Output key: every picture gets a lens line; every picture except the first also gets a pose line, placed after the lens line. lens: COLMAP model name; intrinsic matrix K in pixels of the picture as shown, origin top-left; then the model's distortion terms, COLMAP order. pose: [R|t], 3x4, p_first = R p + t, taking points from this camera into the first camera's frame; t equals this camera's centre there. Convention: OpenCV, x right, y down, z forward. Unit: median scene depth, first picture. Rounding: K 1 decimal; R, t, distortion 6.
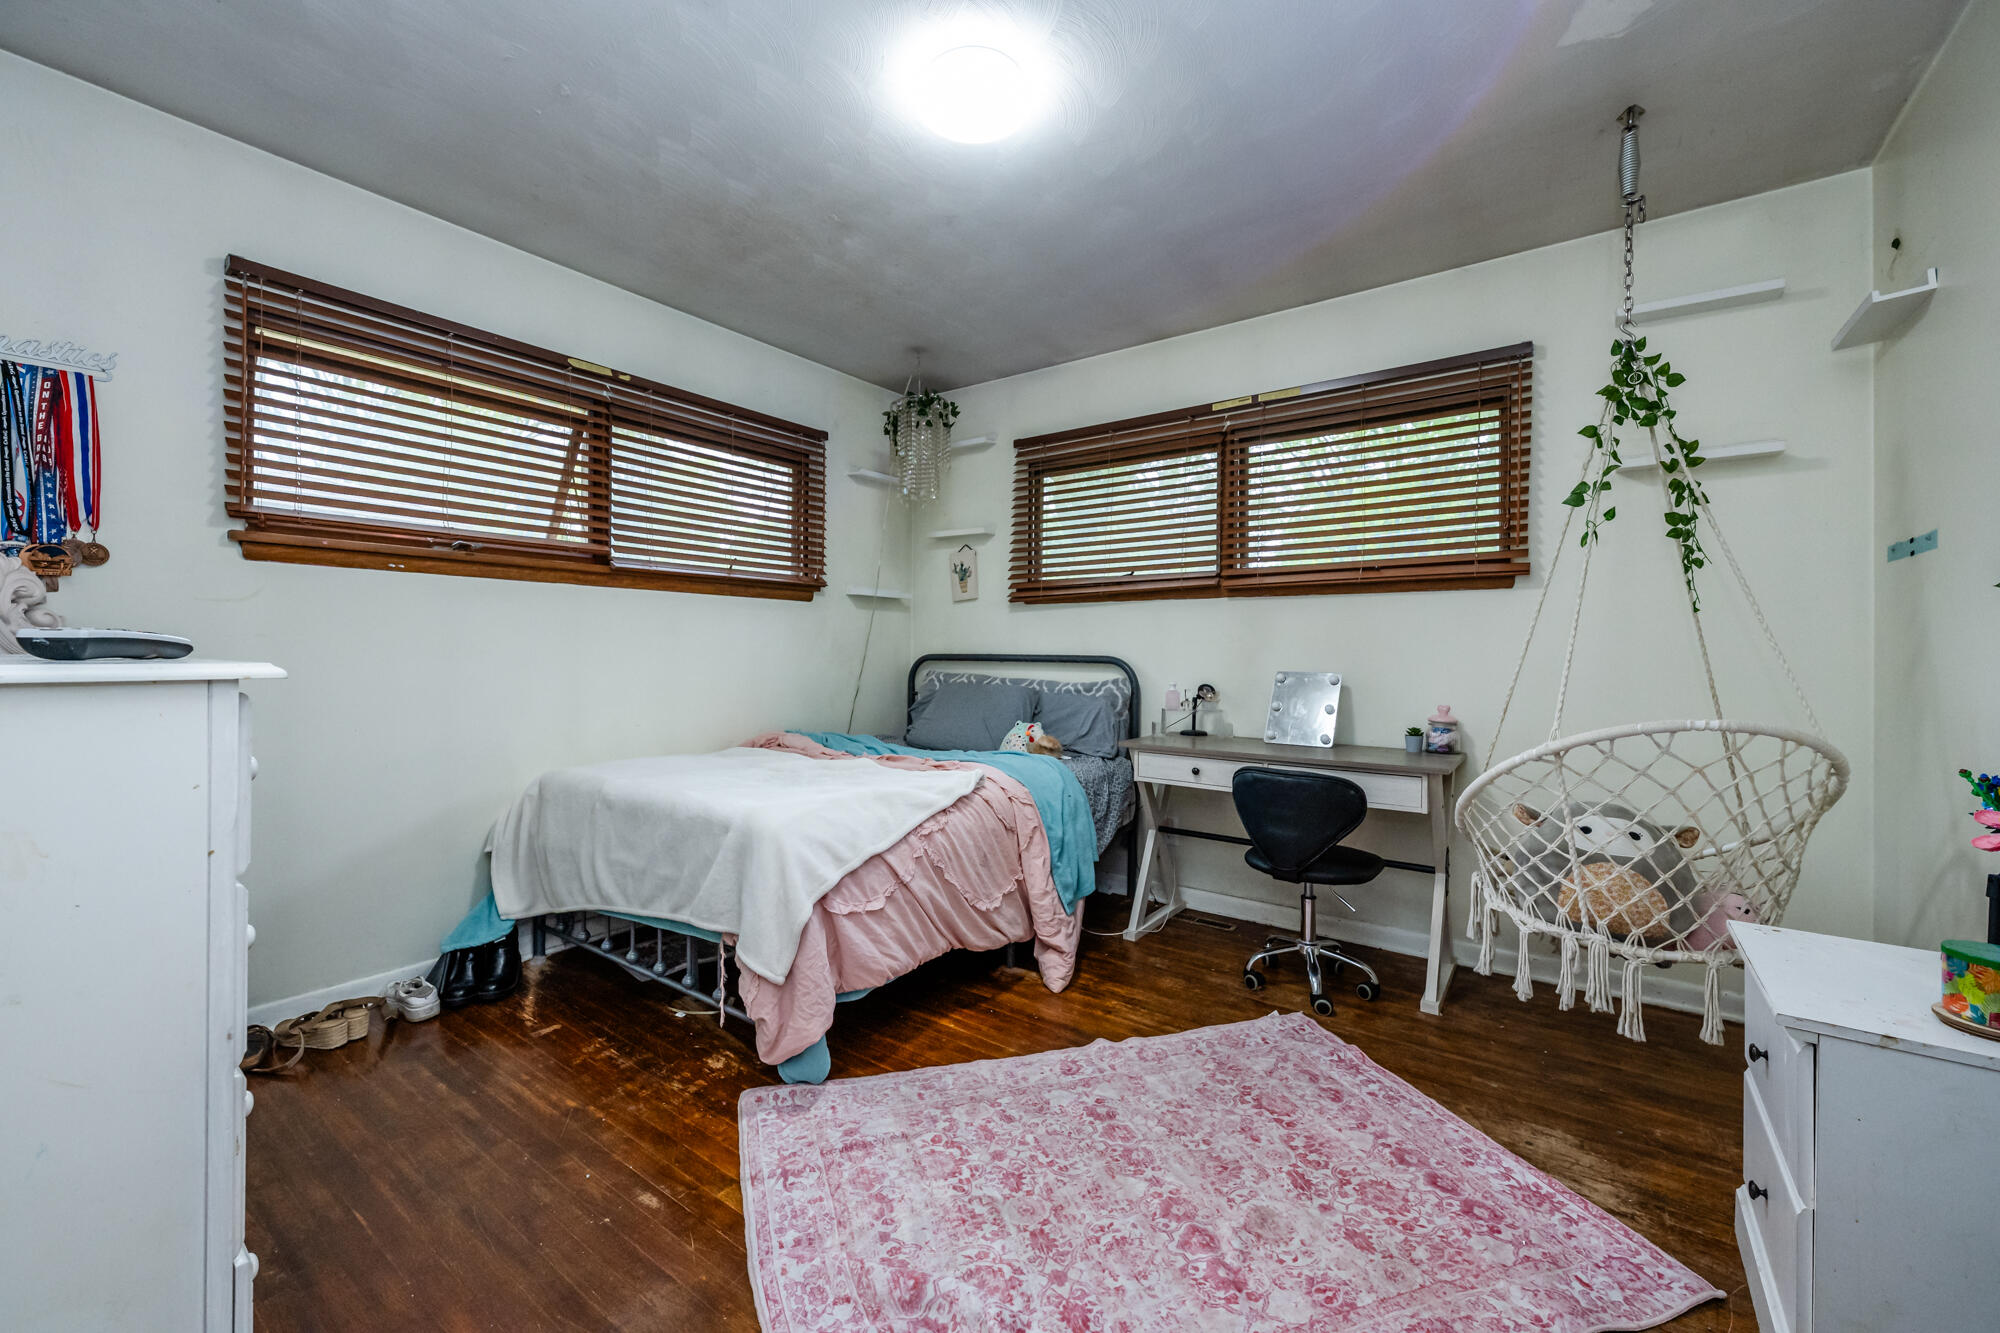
lens RADIAL K [[795.9, 0, 993.0], [0, 795.9, 656.3], [0, 0, 1]] dist [0.001780, 0.000030]
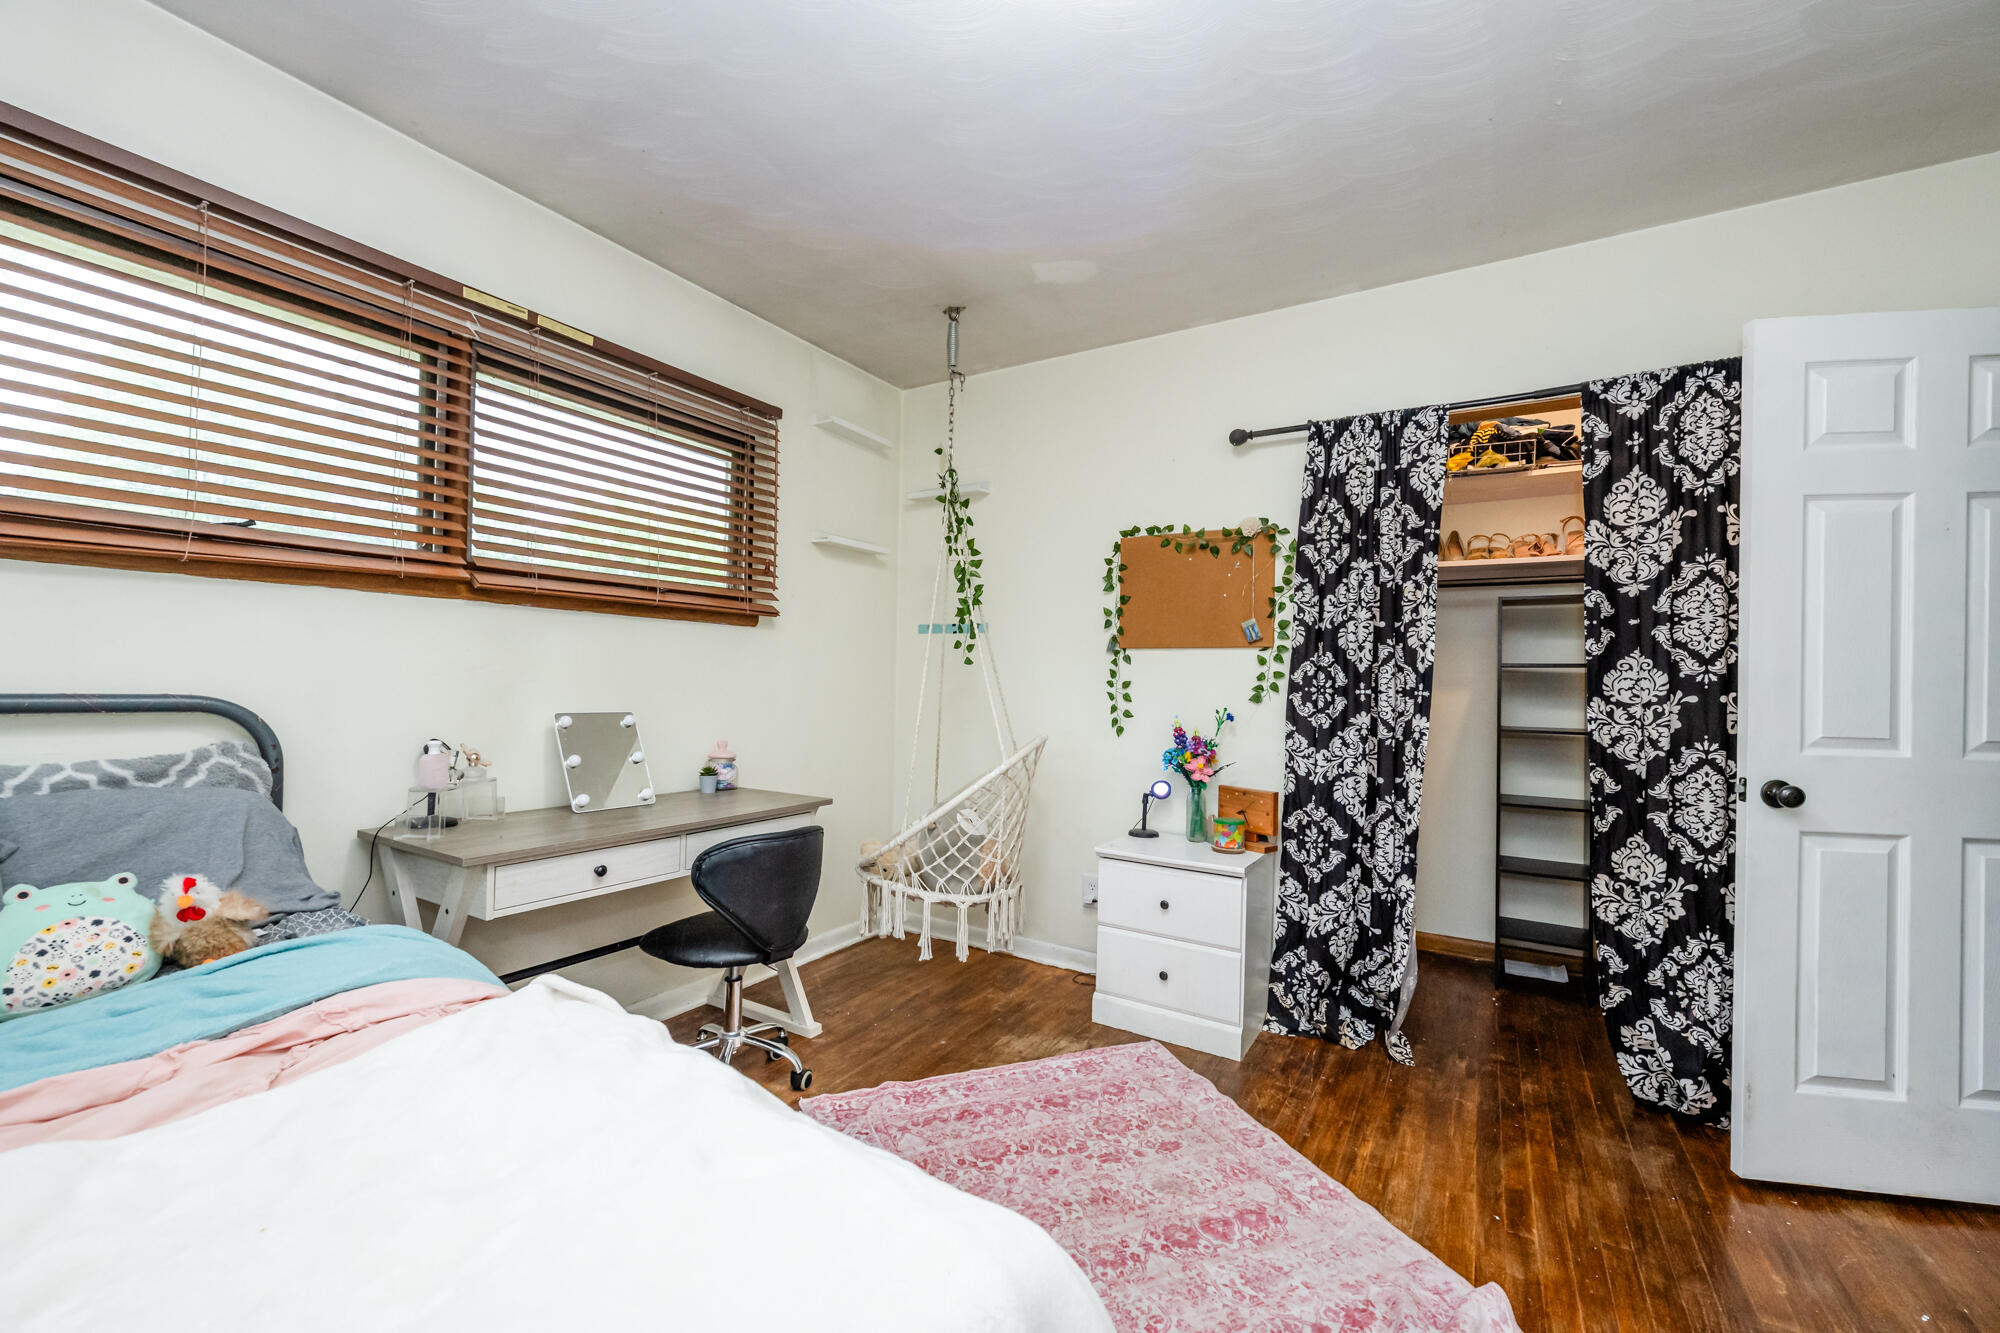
lens RADIAL K [[795.9, 0, 992.4], [0, 795.9, 677.4], [0, 0, 1]] dist [0.001780, 0.000030]
pose [[-0.079193, -0.005343, 0.996845, -0.607621], [-0.018498, 0.999821, 0.003889, -0.036342], [-0.996688, -0.018132, -0.079278, 1.023606]]
